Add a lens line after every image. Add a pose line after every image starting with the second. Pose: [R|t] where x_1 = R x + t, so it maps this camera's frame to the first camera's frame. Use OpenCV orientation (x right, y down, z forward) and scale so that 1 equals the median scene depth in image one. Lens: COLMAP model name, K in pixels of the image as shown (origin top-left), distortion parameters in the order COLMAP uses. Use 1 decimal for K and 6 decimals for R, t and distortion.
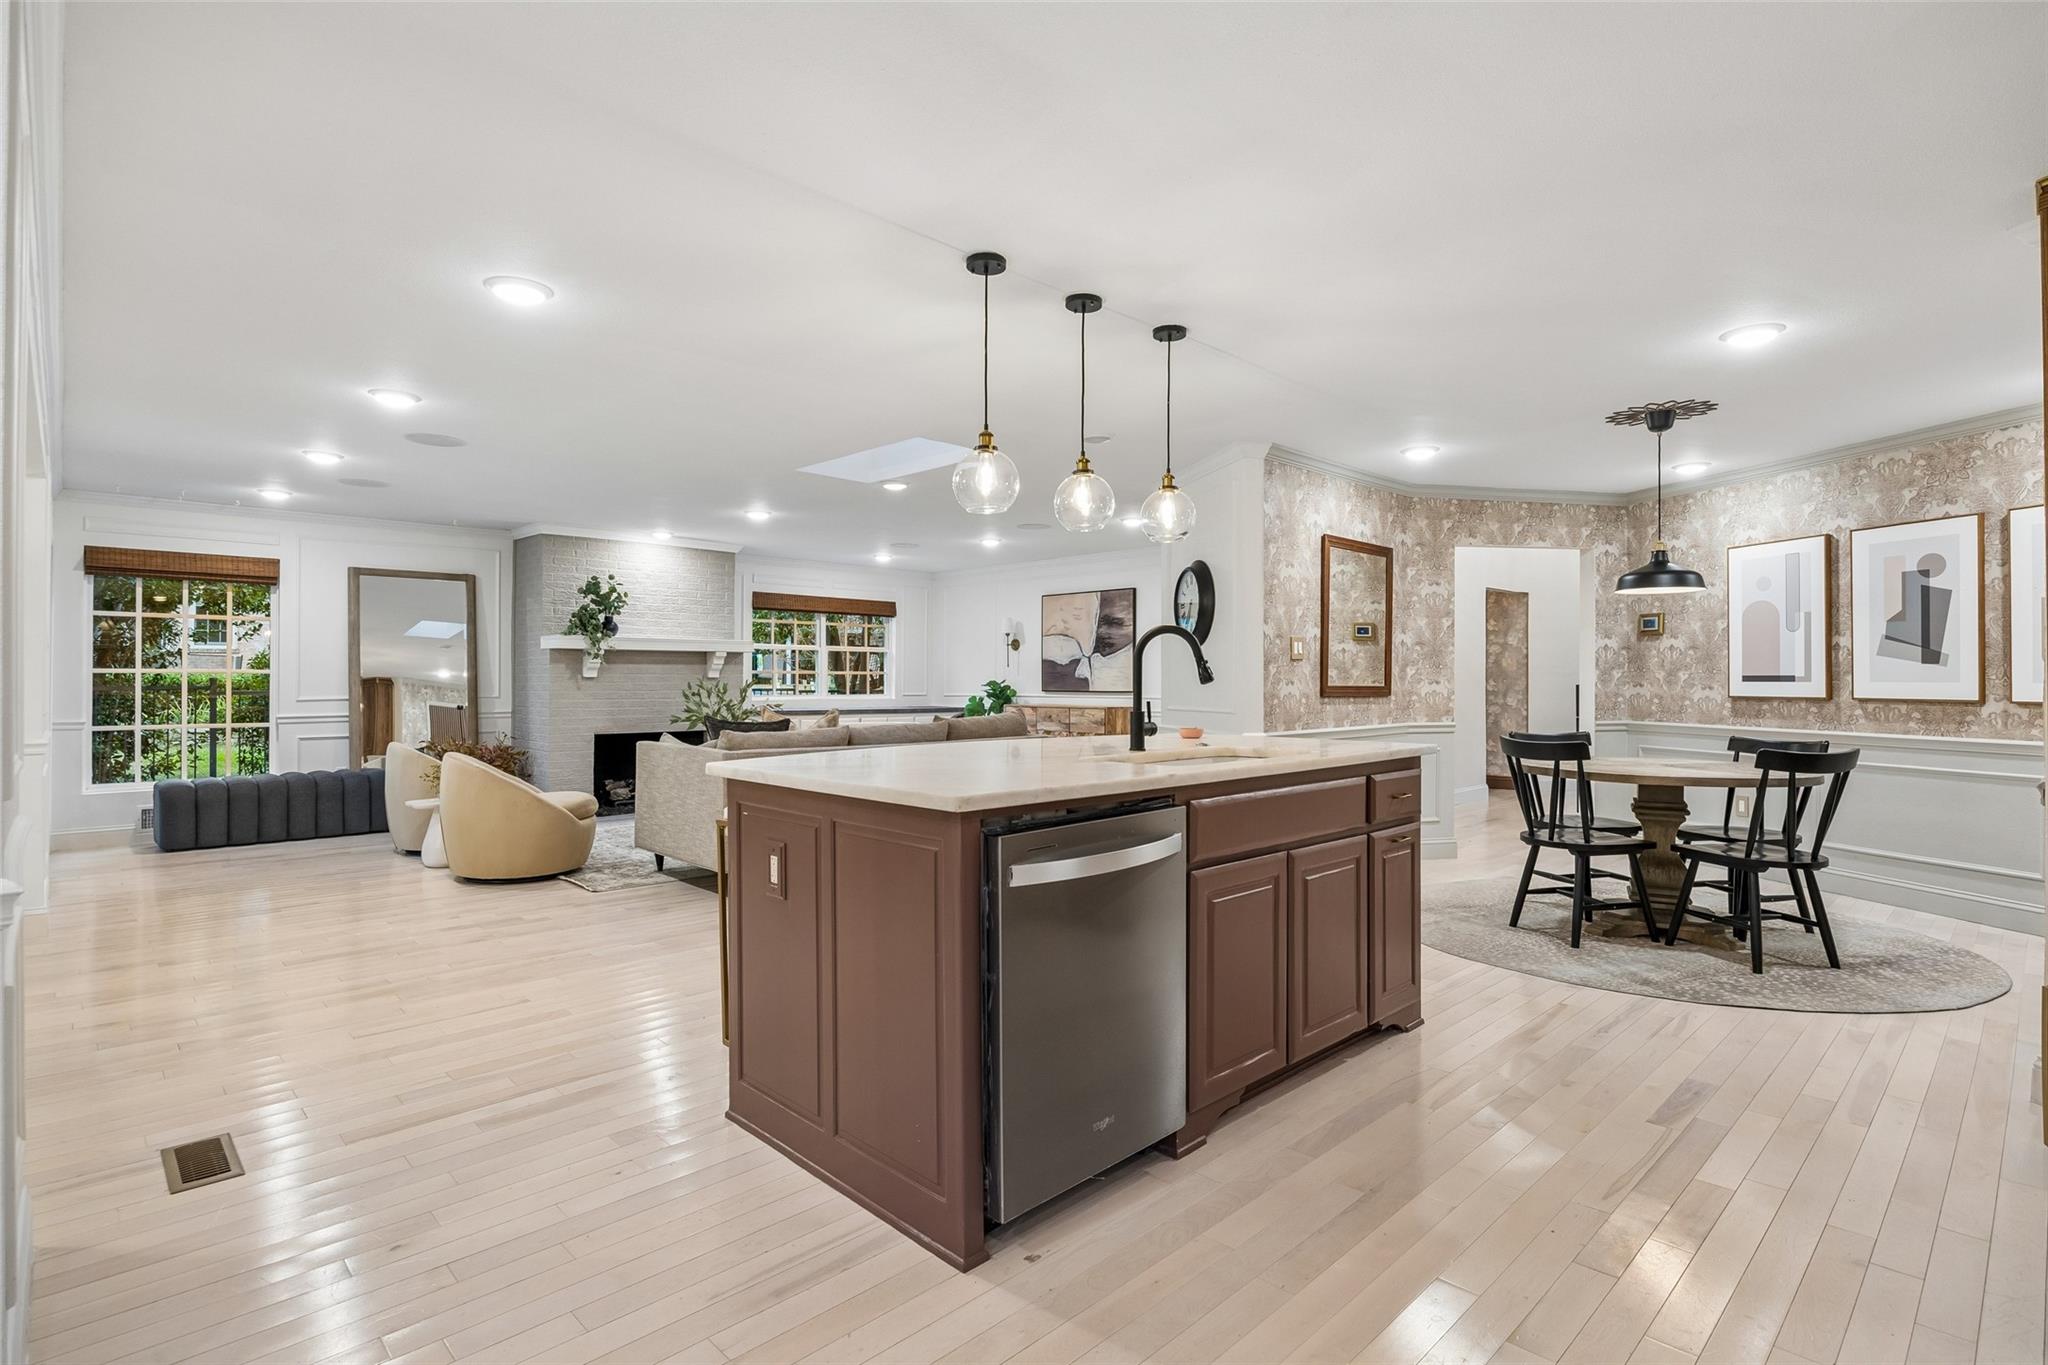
lens RADIAL K [[1014.0, 0, 1028.5], [0, 1014.0, 676.6], [0, 0, 1]] dist [-0.005998, 0.000400]
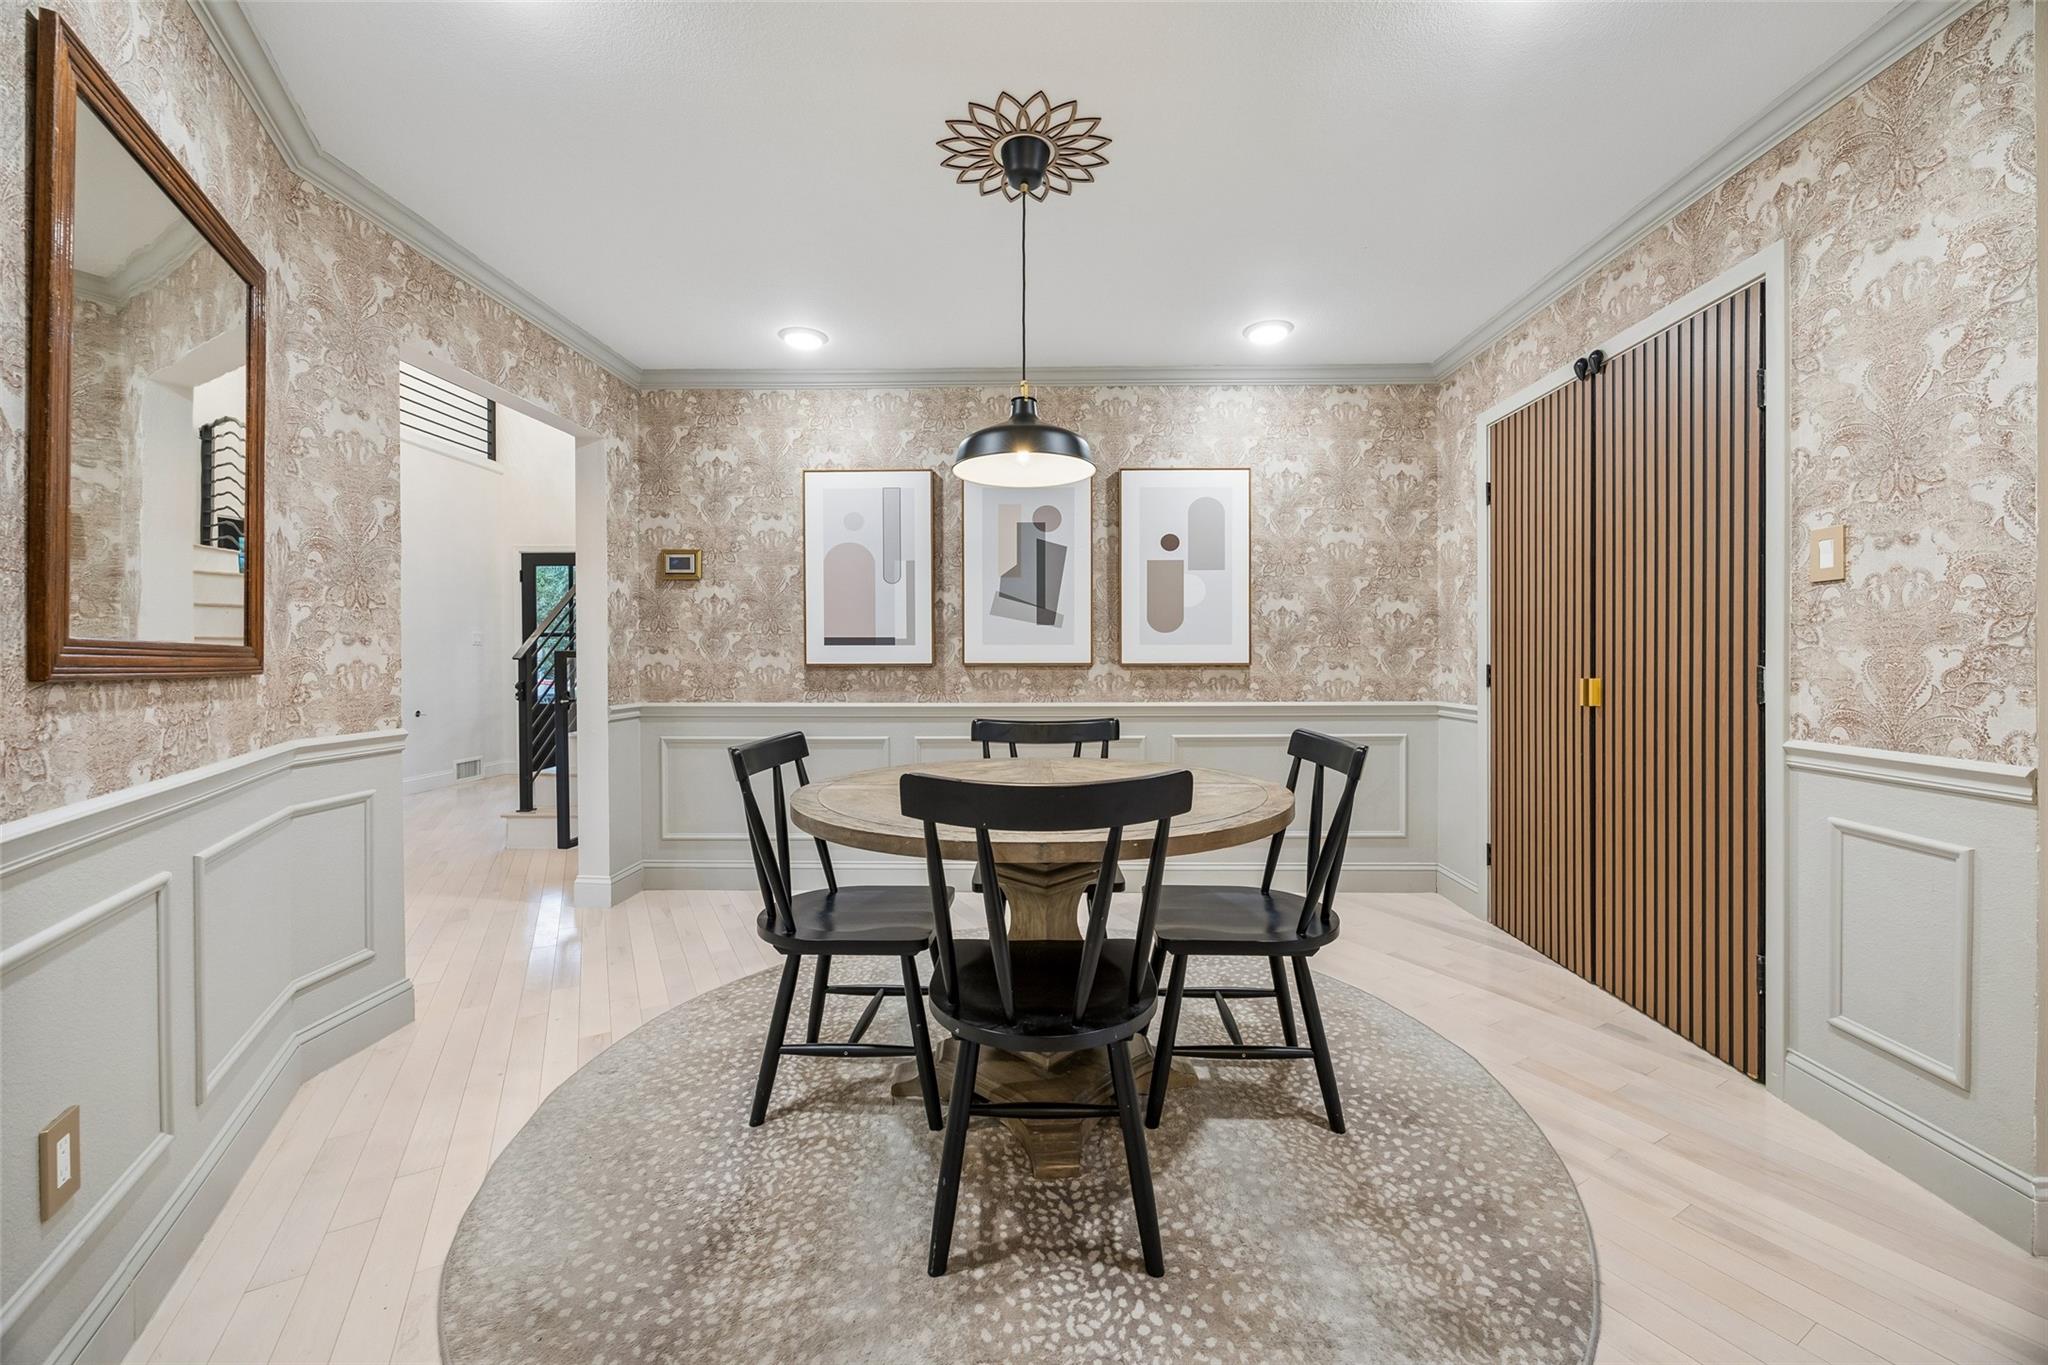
lens RADIAL K [[788.1, 0, 1042.9], [0, 788.1, 663.4], [0, 0, 1]] dist [-0.002126, -0.000135]
pose [[0.246634, -0.009636, 0.969061, 0.169839], [0.000152, 0.999951, 0.009904, 0.013829], [-0.969109, -0.002295, 0.246623, 0.729708]]
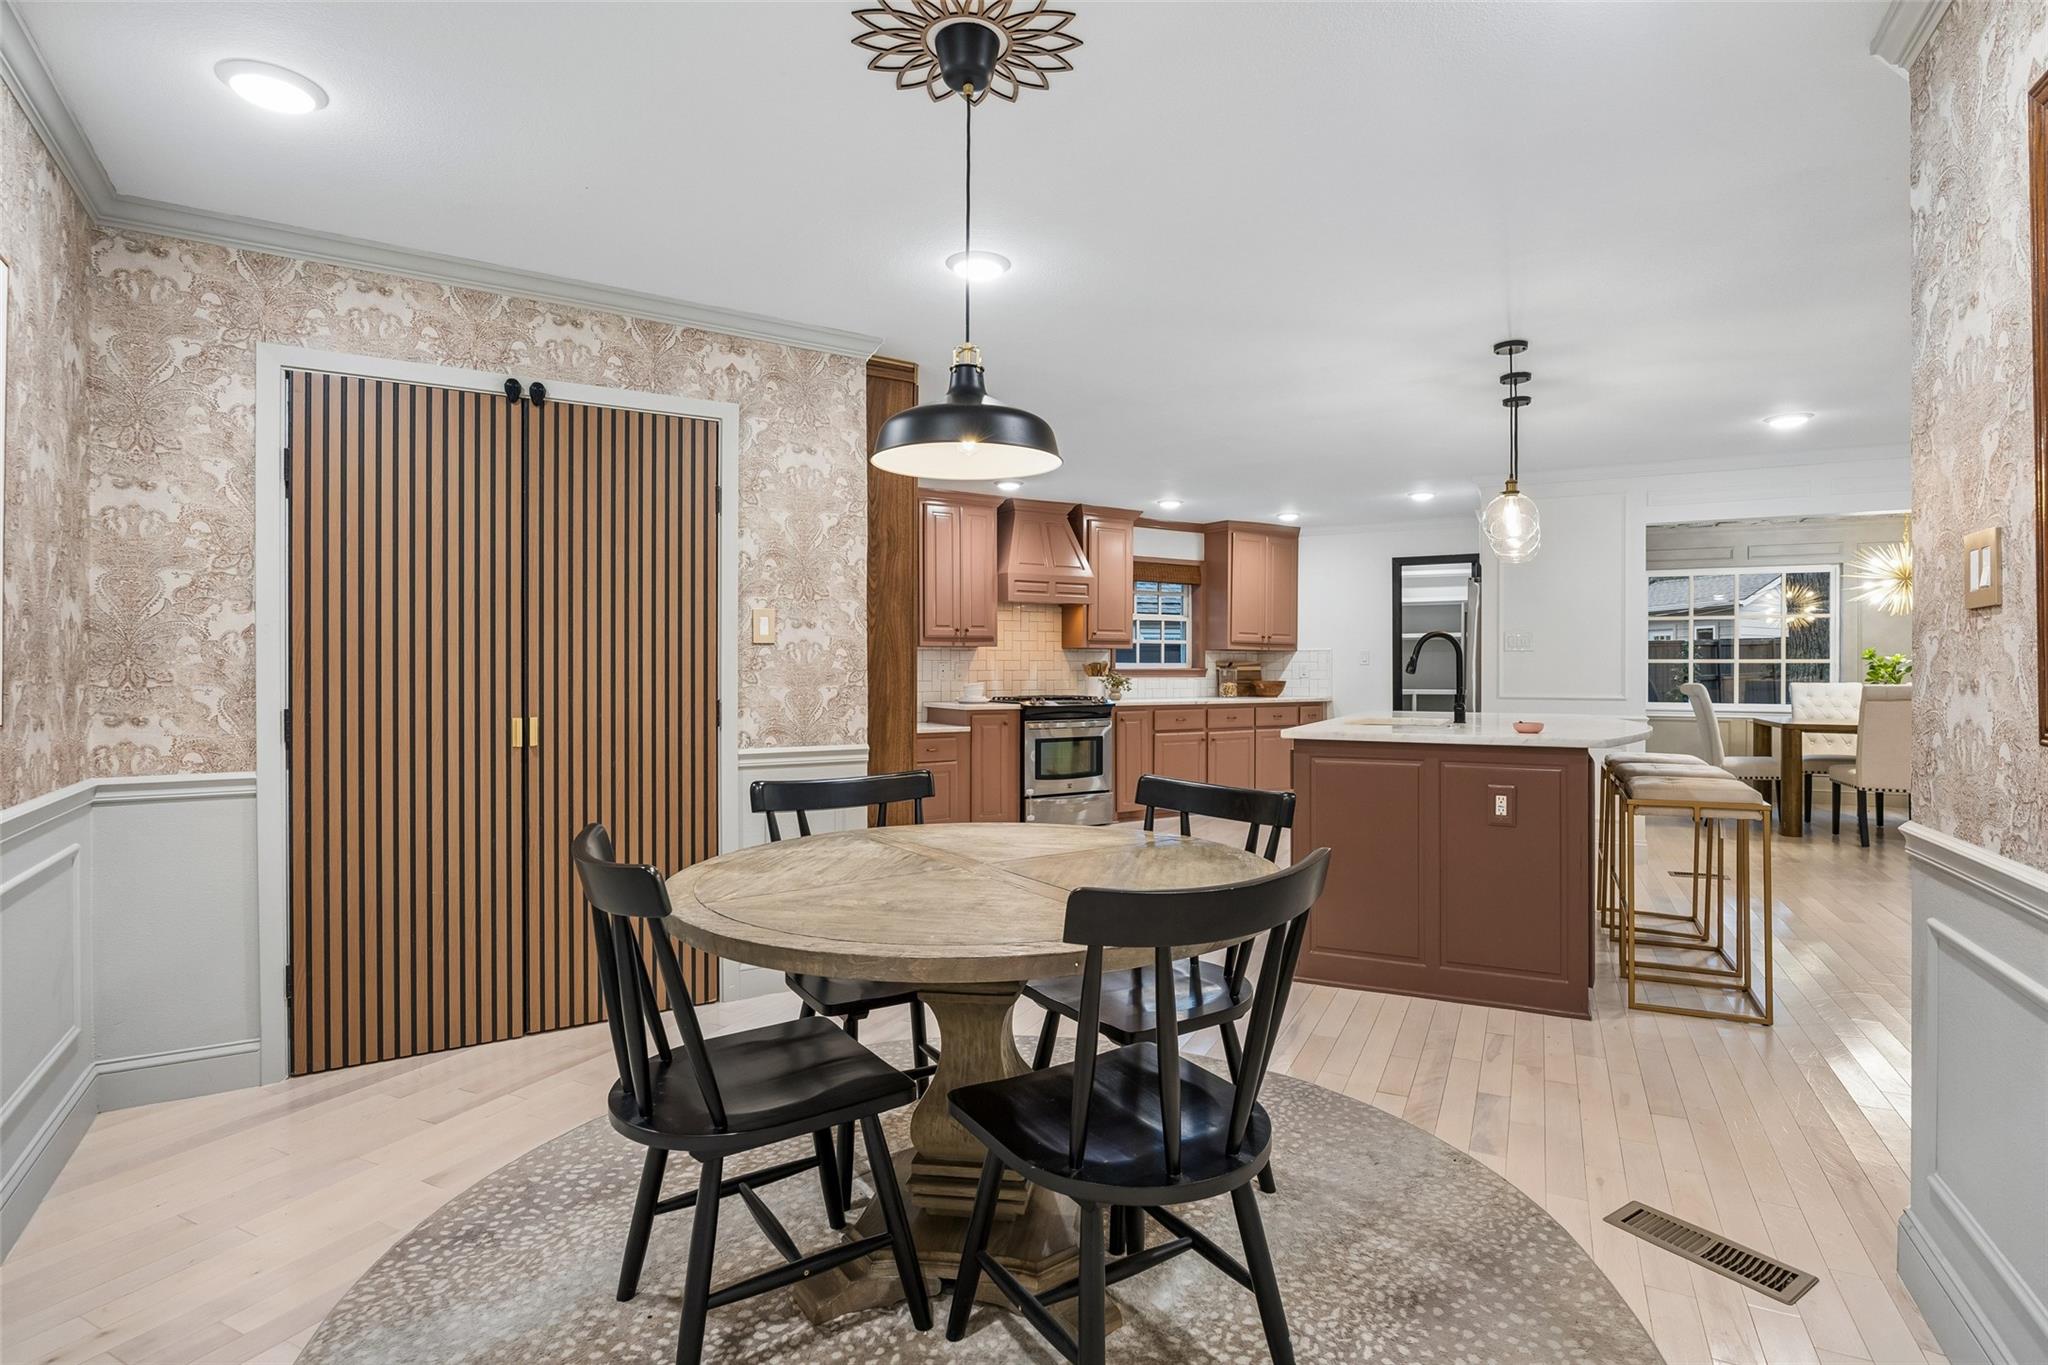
lens RADIAL K [[1014.0, 0, 1023.6], [0, 1014.0, 682.3], [0, 0, 1]] dist [-0.005998, 0.000400]
pose [[-0.948285, 0.003229, -0.317402, 0.637881], [0.000029, 0.999949, 0.010085, 0.000798], [0.317419, 0.009554, -0.948237, 1.189902]]
